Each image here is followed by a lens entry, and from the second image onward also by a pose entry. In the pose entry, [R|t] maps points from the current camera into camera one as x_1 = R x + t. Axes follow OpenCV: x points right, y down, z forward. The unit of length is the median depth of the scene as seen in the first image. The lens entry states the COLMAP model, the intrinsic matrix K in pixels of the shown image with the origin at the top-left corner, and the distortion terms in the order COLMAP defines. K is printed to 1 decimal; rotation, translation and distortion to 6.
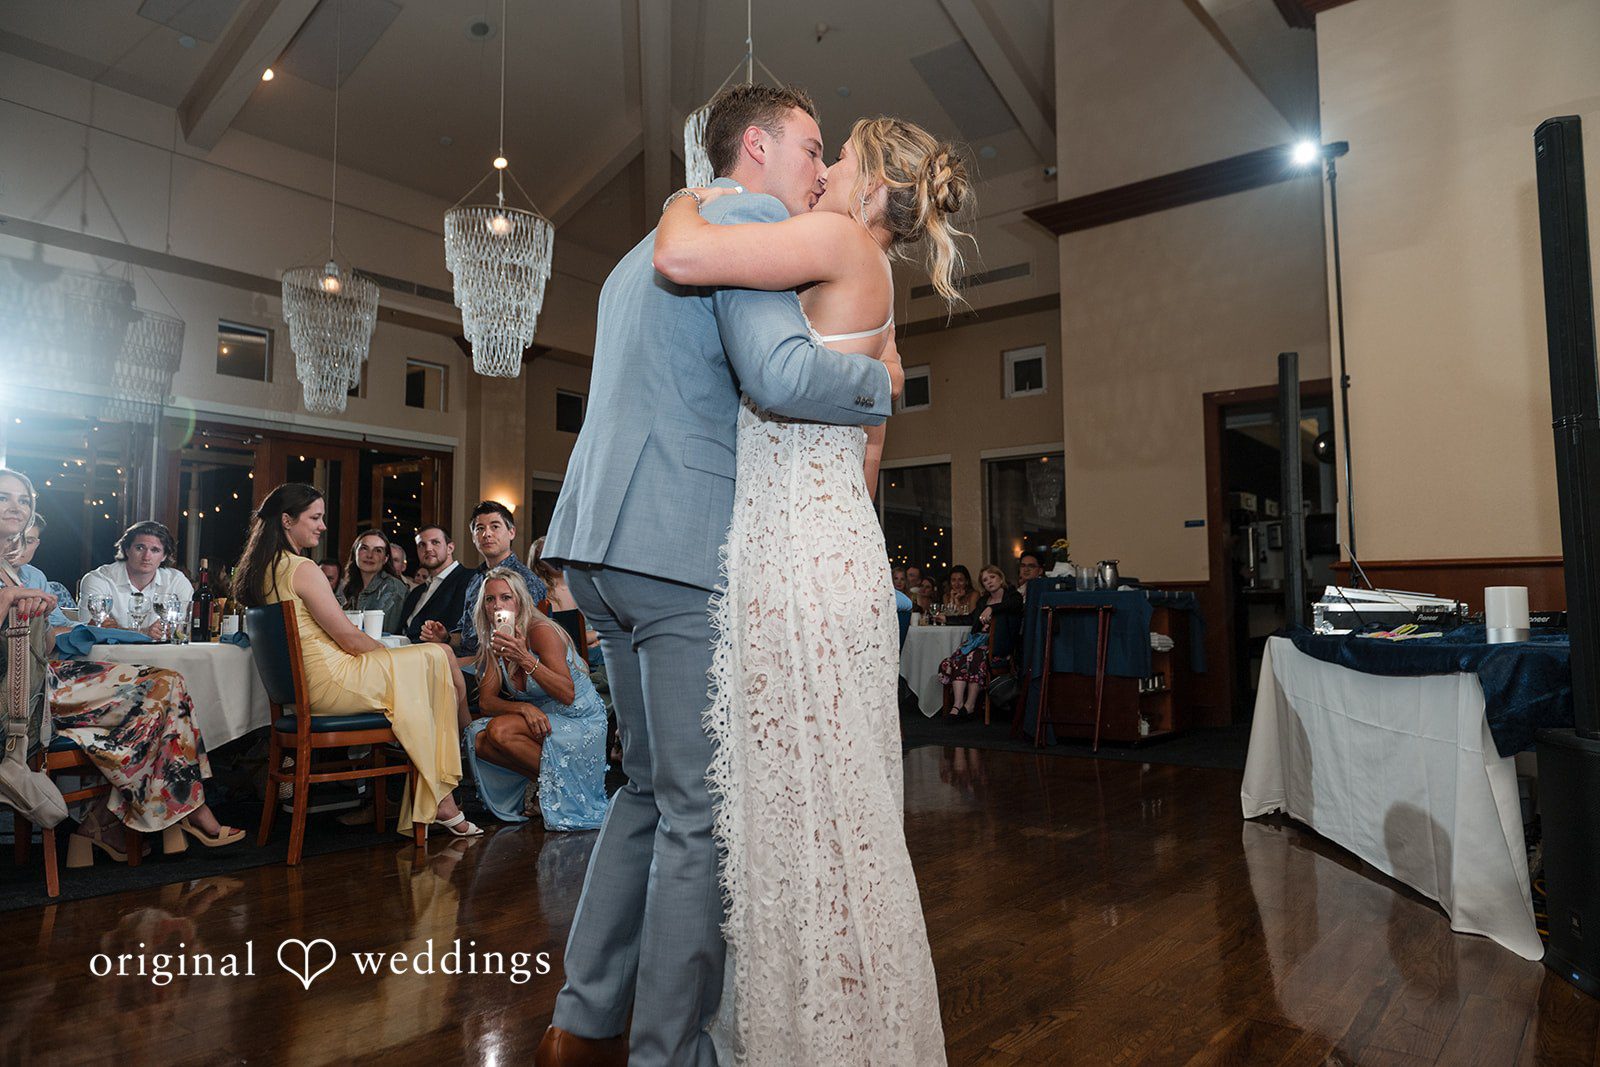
lens RADIAL K [[1104.3, 0, 796.1], [0, 1104.3, 511.6], [0, 0, 1]] dist [-0.002223, 0.000831]
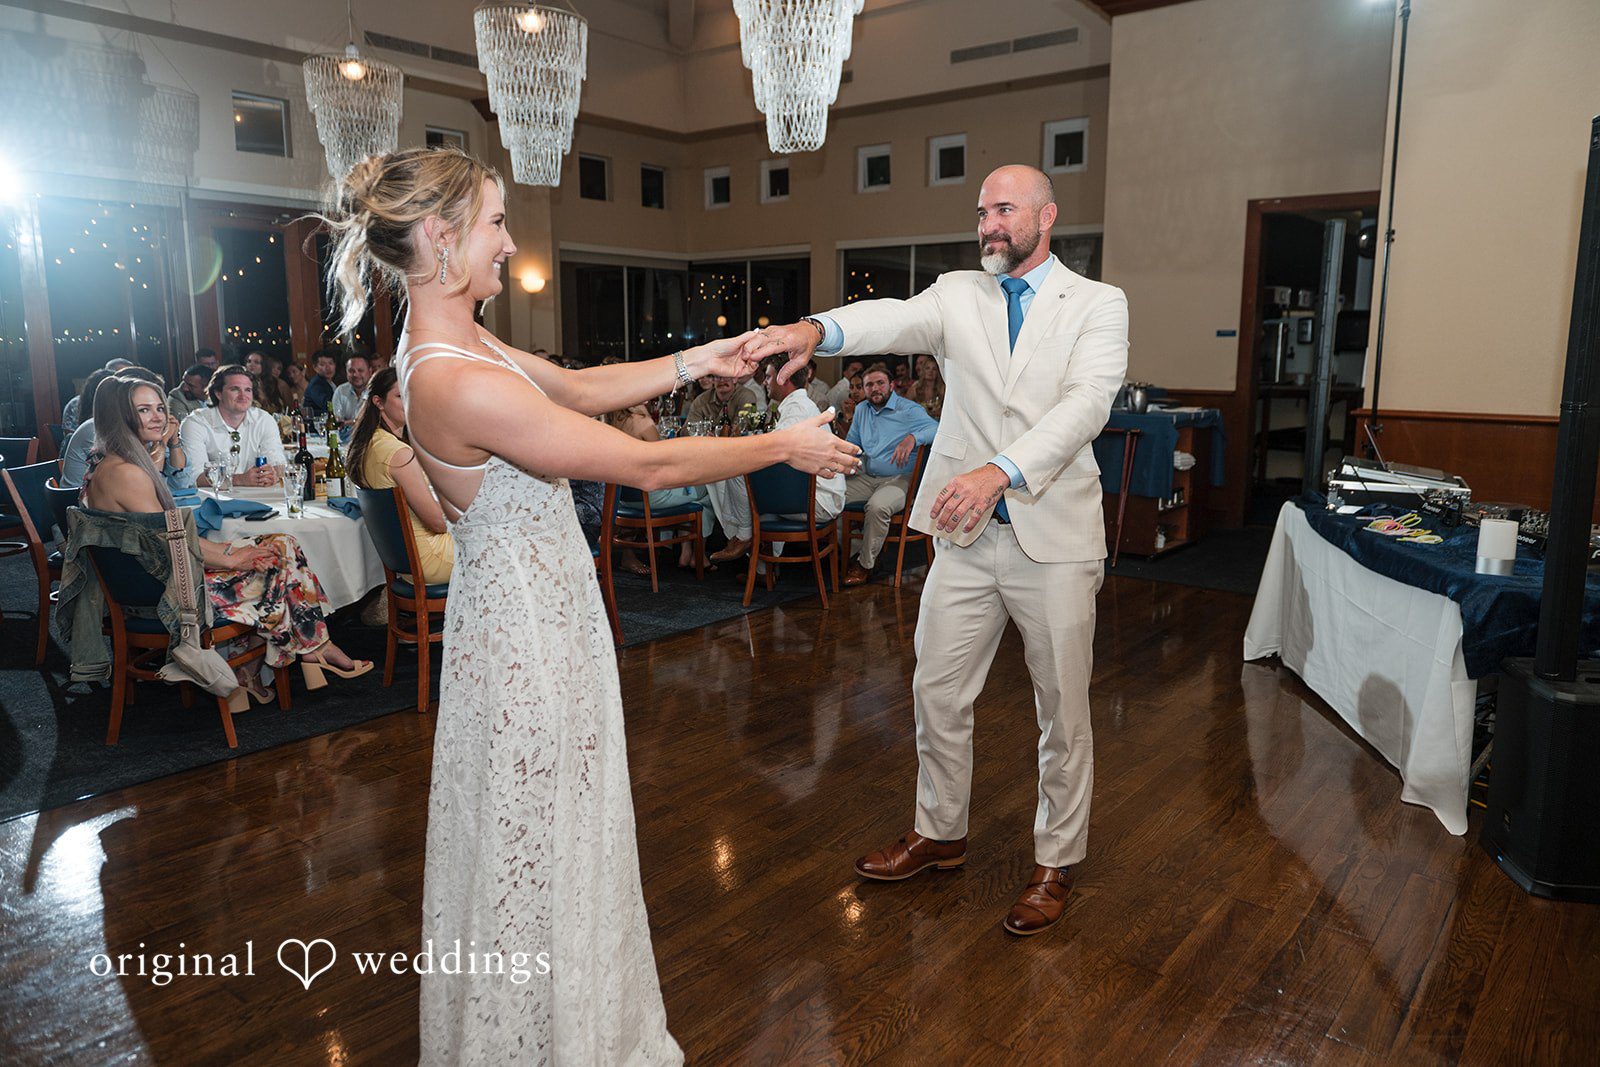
lens RADIAL K [[1106.0, 0, 804.4], [0, 1106.0, 525.8], [0, 0, 1]] dist [-0.004860, 0.002174]
pose [[0.999943, 0.008614, -0.006337, -0.042242], [-0.006780, 0.968930, 0.247242, -0.144766], [0.008270, -0.247185, 0.968933, -0.070484]]
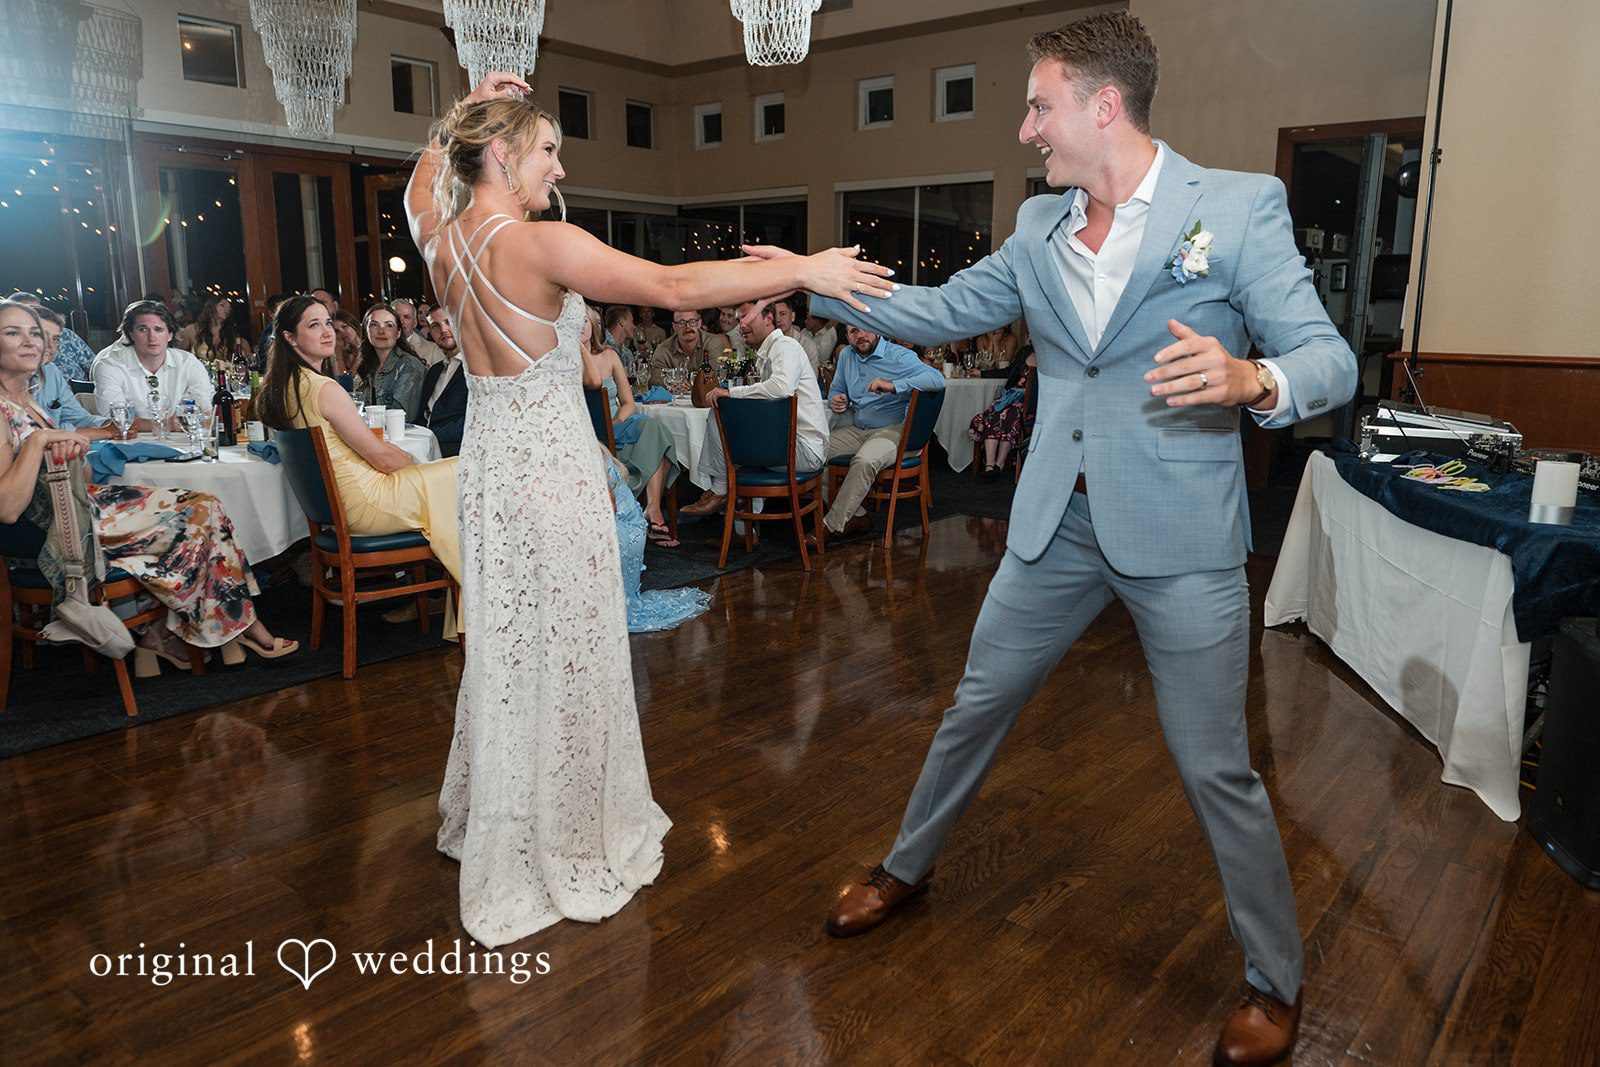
lens RADIAL K [[1157.8, 0, 800.0], [0, 1157.8, 533.5], [0, 0, 1]] dist [-0.001711, -0.000561]
pose [[0.999829, 0.012259, -0.013868, -0.011321], [-0.007890, 0.960021, 0.279817, -0.110907], [0.016744, -0.279659, 0.959953, -0.011102]]
